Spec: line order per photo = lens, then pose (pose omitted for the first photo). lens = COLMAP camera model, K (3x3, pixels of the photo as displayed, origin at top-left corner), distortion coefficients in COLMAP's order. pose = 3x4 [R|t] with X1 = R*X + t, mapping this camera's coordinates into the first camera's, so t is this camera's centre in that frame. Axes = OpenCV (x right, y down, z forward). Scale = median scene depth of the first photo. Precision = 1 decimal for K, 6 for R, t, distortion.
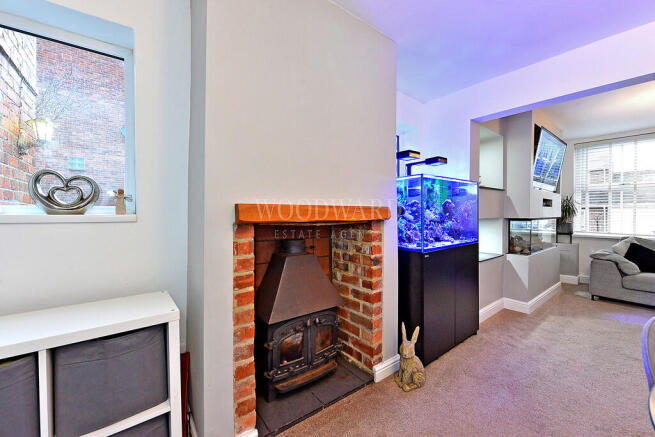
lens RADIAL K [[258.6, 0, 328.0], [0, 258.6, 218.1], [0, 0, 1]] dist [-0.014097, -0.000294]
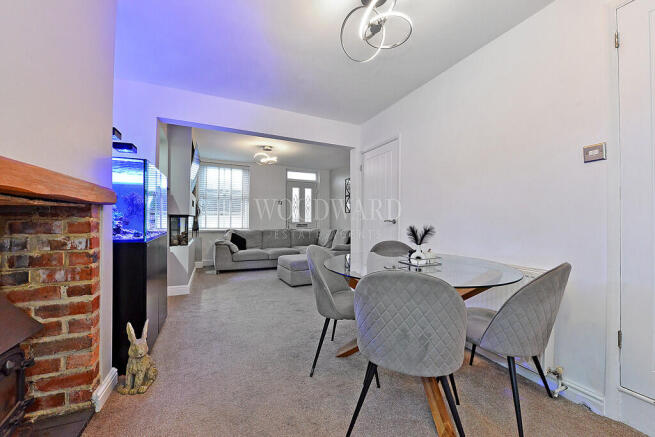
lens RADIAL K [[258.6, 0, 330.0], [0, 258.6, 218.2], [0, 0, 1]] dist [-0.014097, -0.000294]
pose [[0.213835, 0.009918, 0.976819, -0.396568], [0.013658, 0.999820, -0.013141, 0.065087], [-0.976774, 0.016151, 0.213661, 0.127850]]
